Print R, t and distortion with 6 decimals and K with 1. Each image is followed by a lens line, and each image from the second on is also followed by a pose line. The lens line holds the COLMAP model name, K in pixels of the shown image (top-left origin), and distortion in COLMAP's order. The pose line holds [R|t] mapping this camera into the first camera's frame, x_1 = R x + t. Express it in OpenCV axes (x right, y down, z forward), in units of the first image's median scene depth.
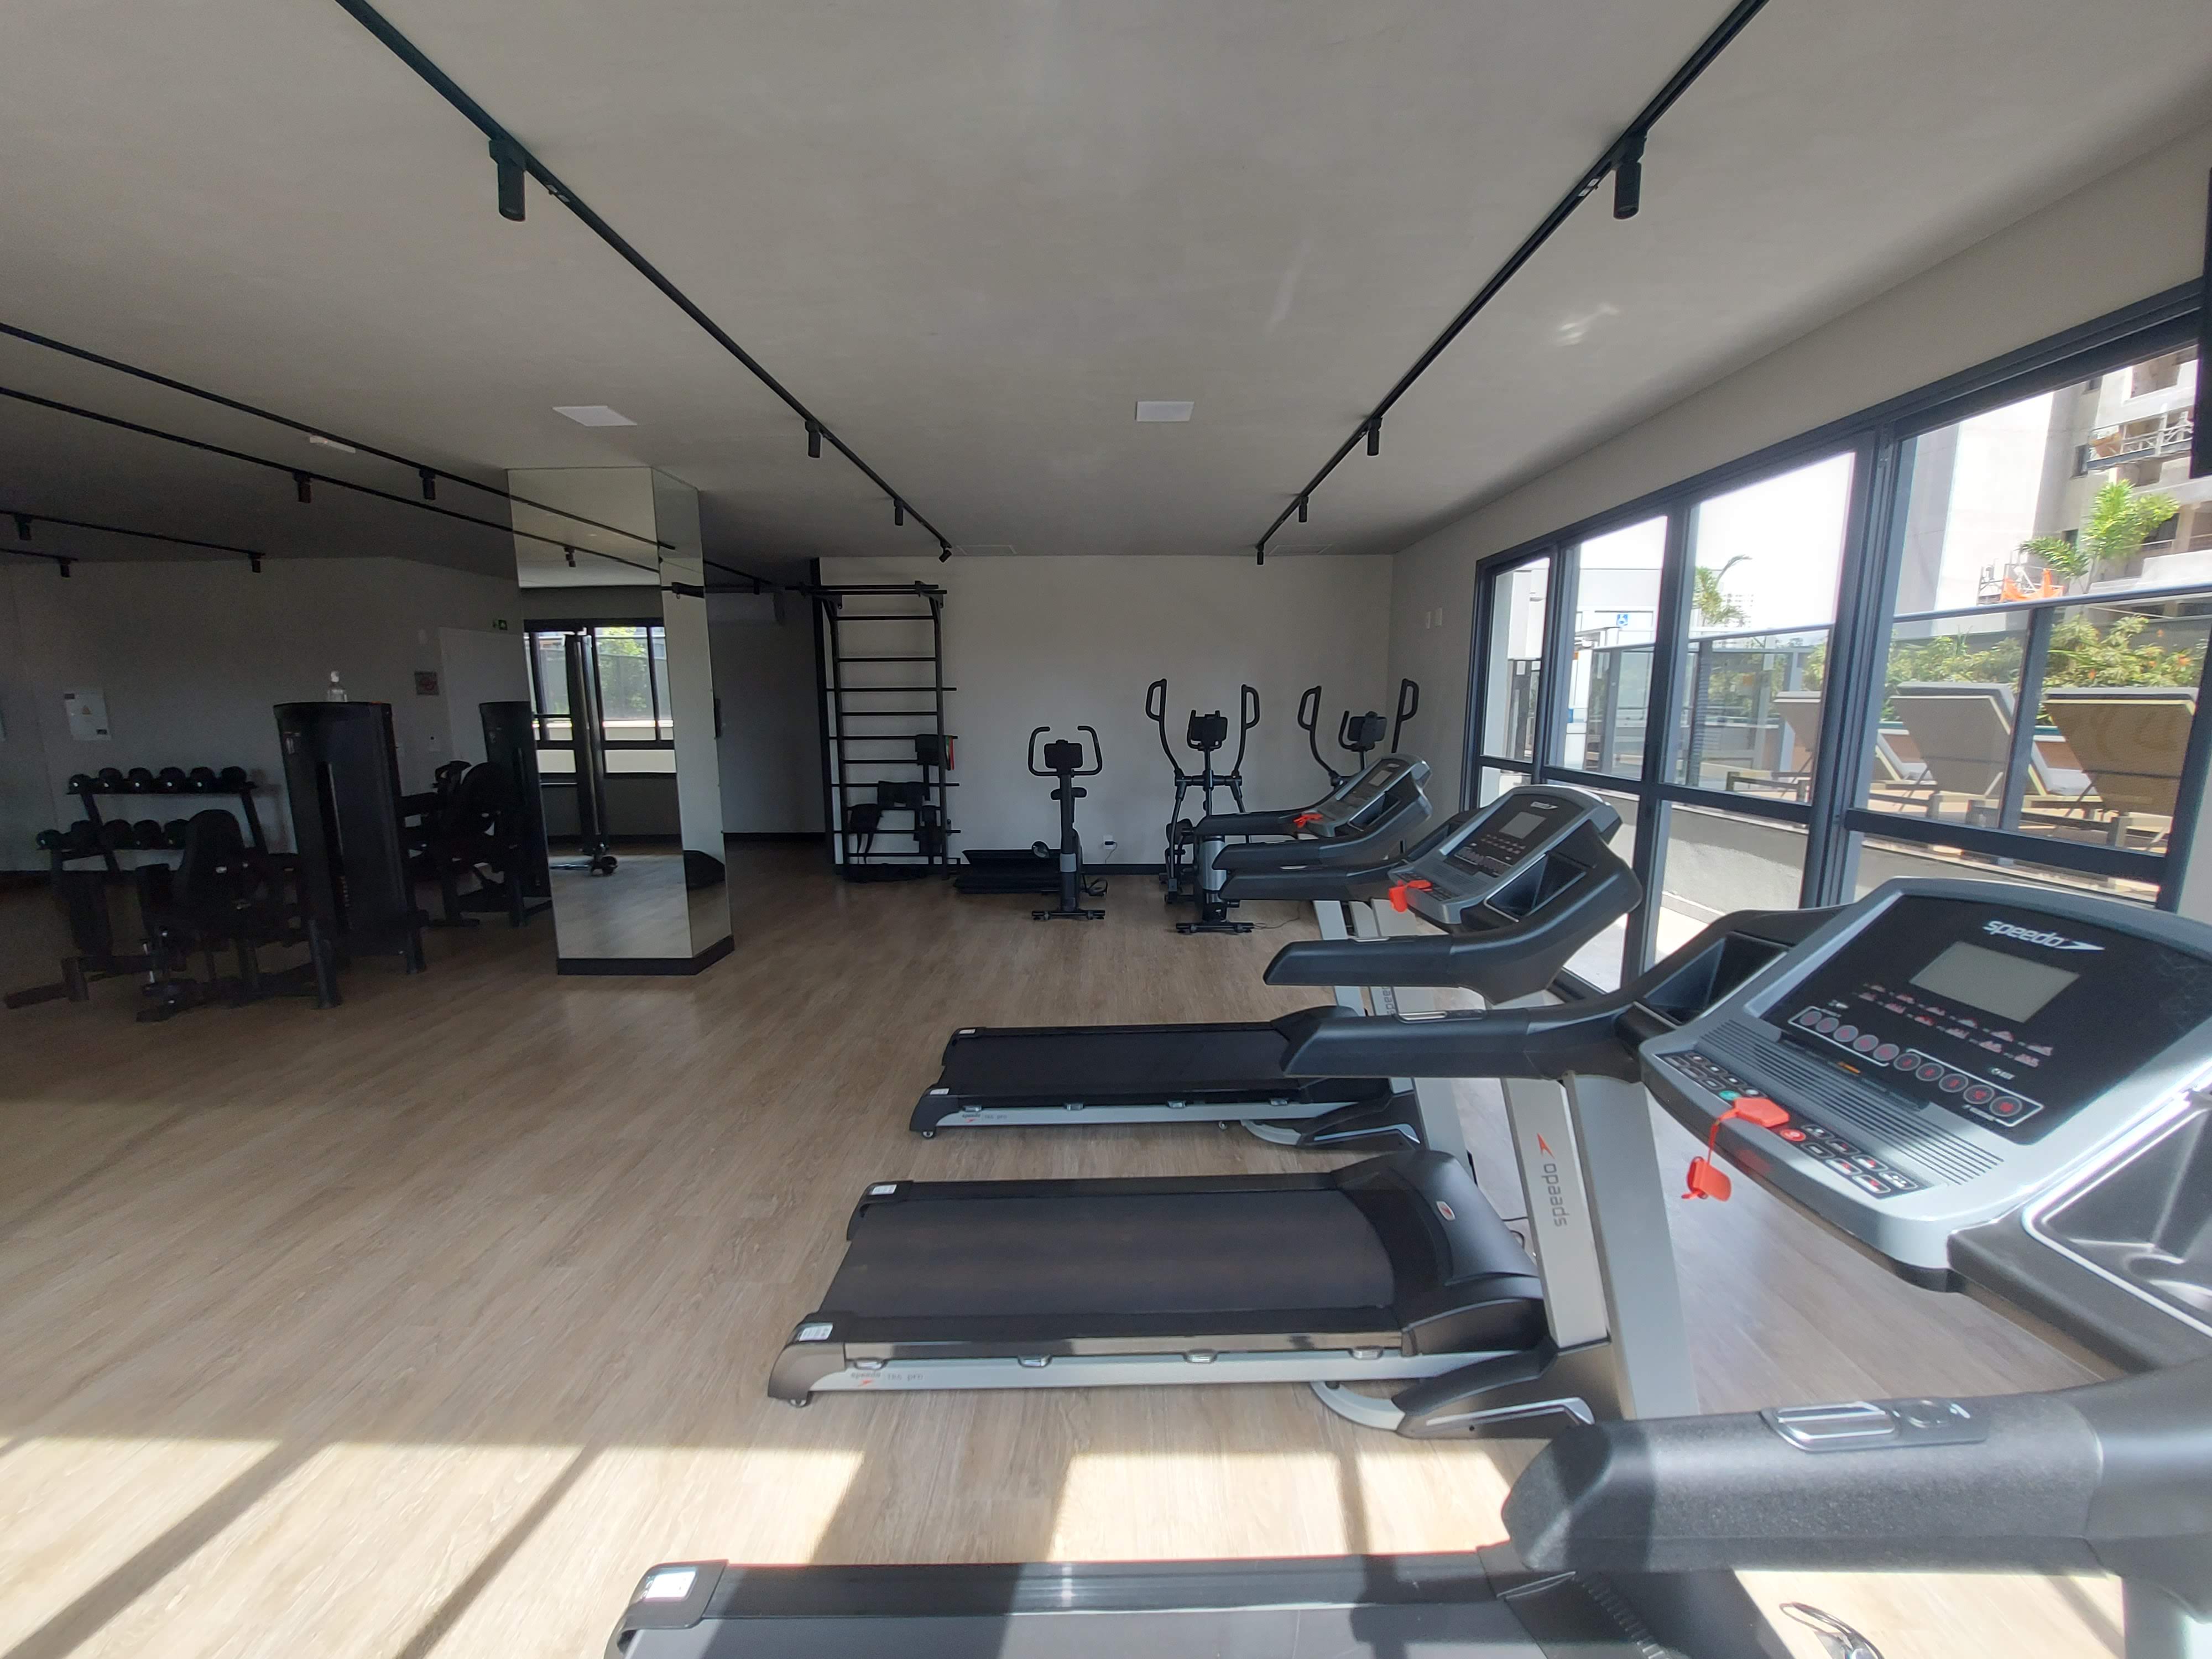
lens RADIAL K [[868.7, 0, 1108.0], [0, 868.7, 835.8], [0, 0, 1]] dist [-0.019491, 0.001695]
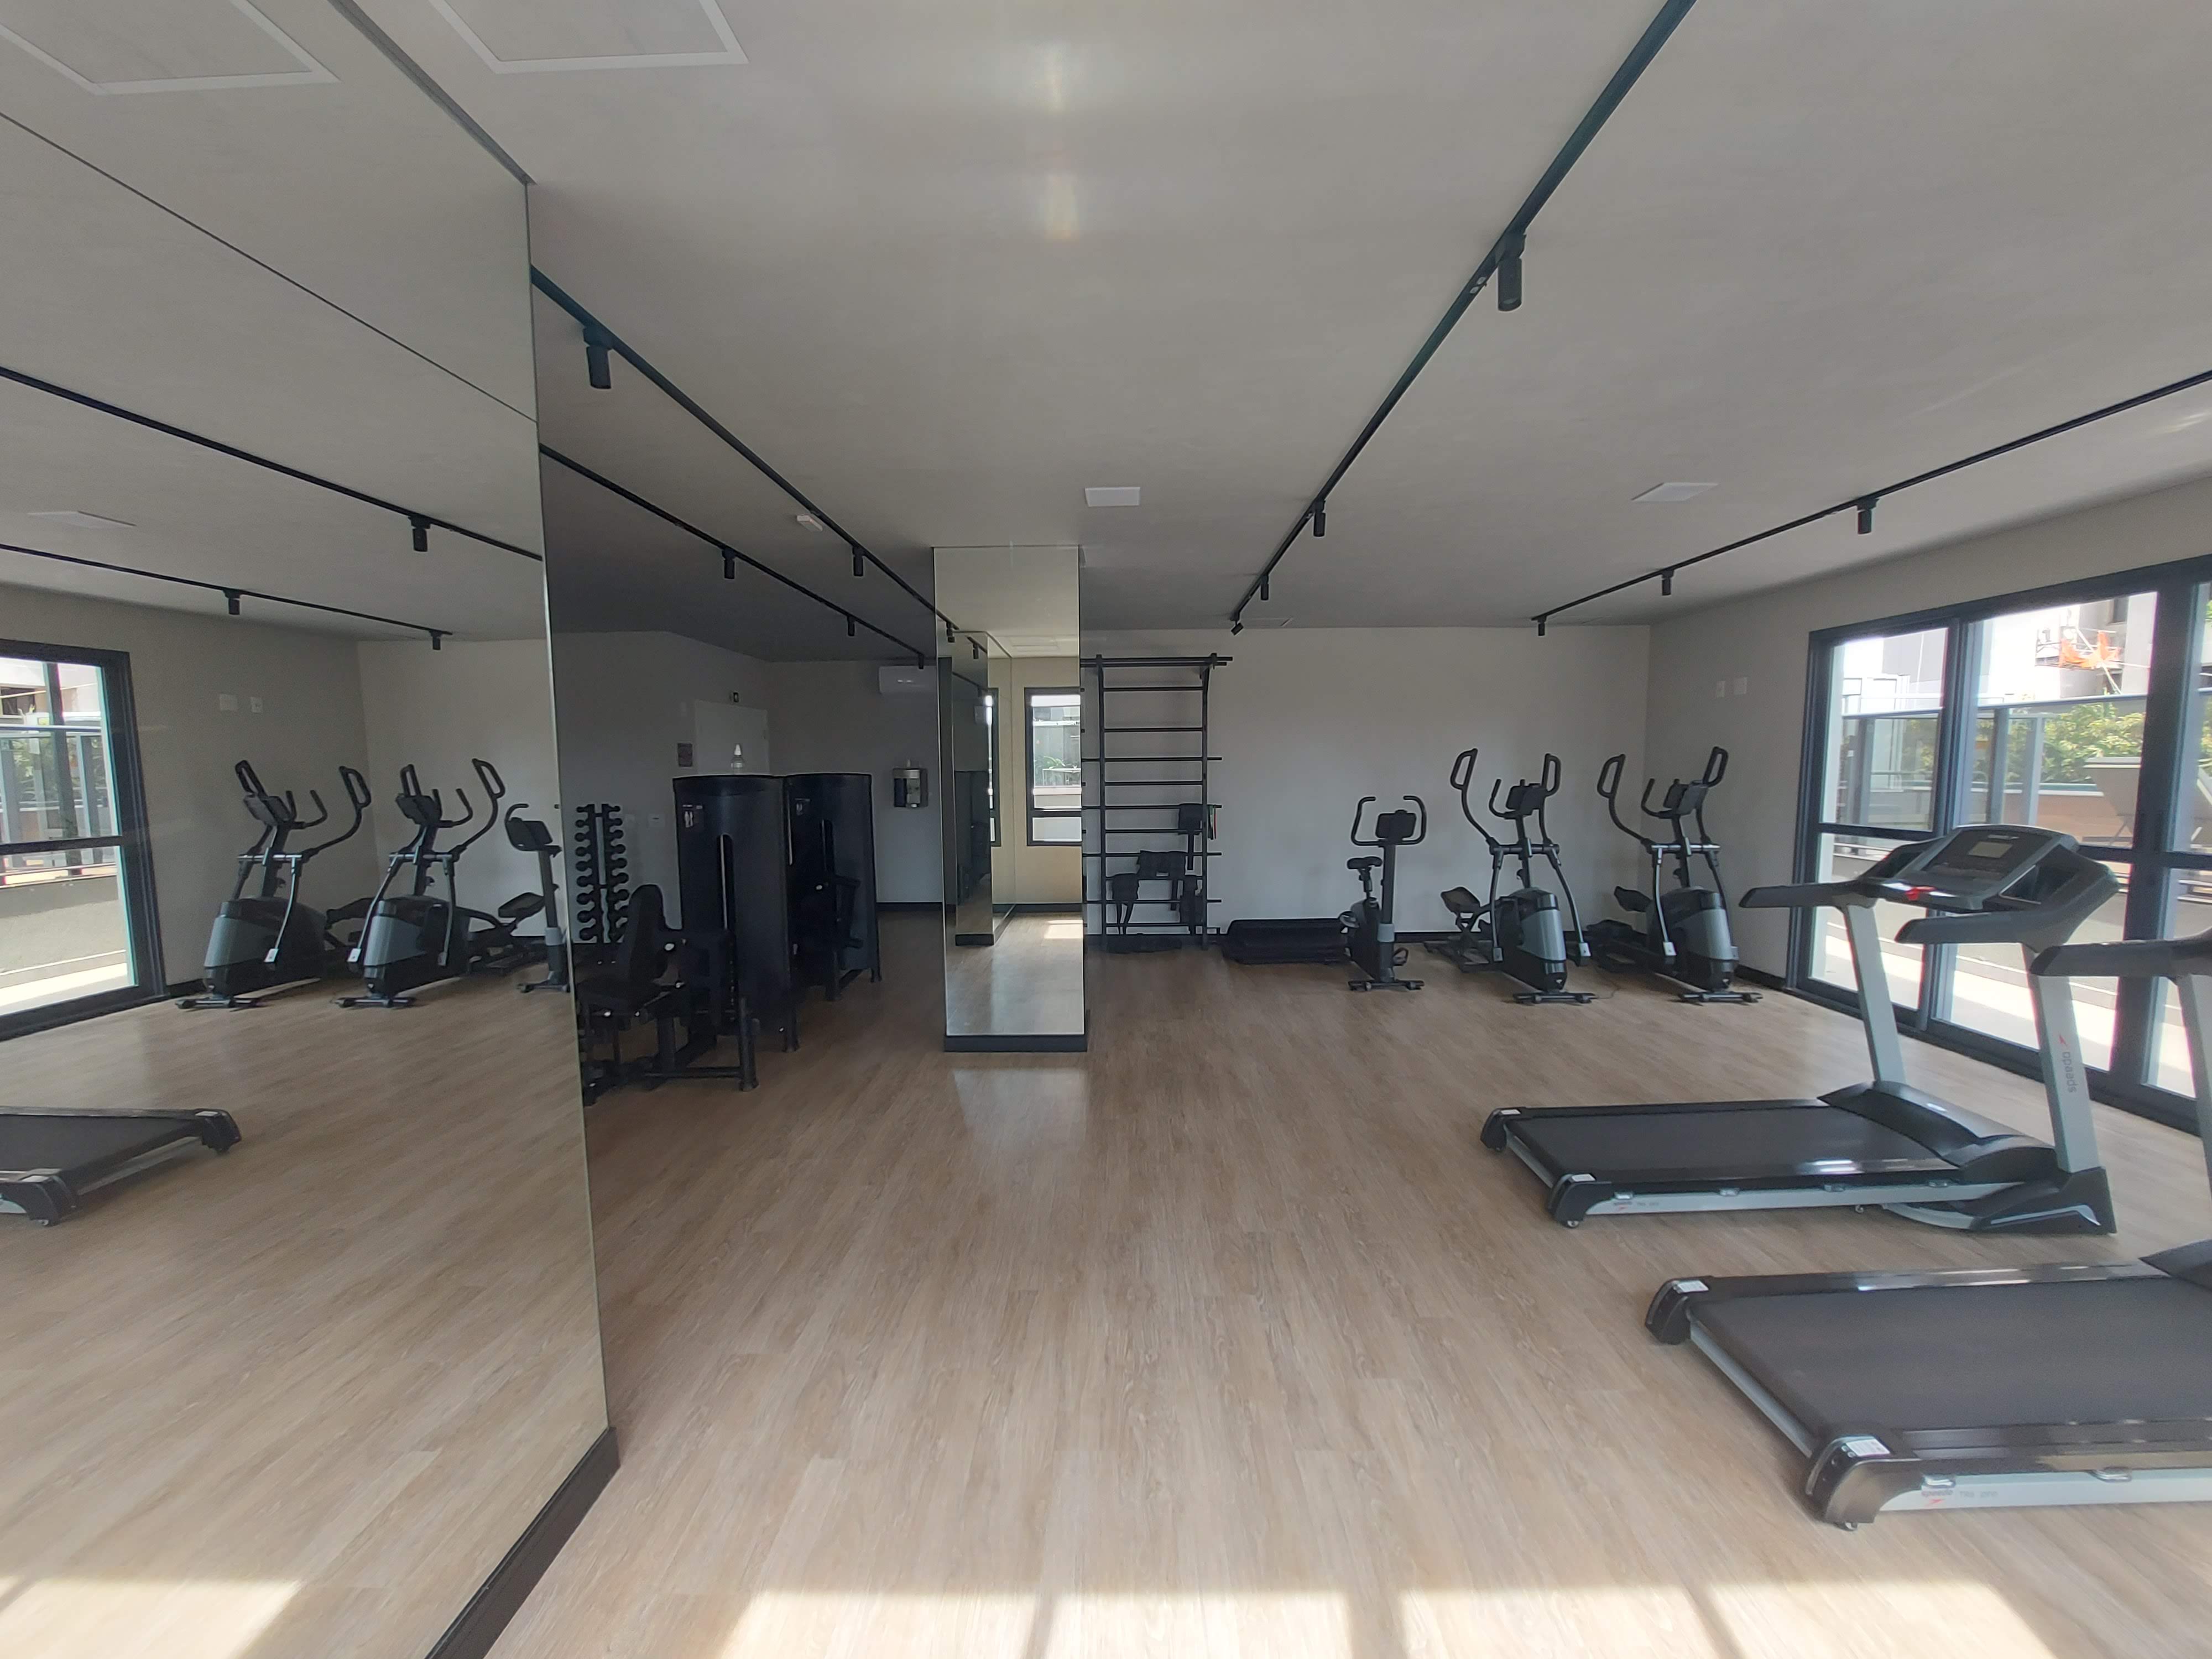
lens RADIAL K [[868.7, 0, 1108.1], [0, 868.7, 834.2], [0, 0, 1]] dist [-0.019491, 0.001695]
pose [[0.999962, -0.005145, -0.007041, -0.326148], [0.004593, 0.997072, -0.076332, -0.006569], [0.007414, 0.076296, 0.997058, 0.005725]]
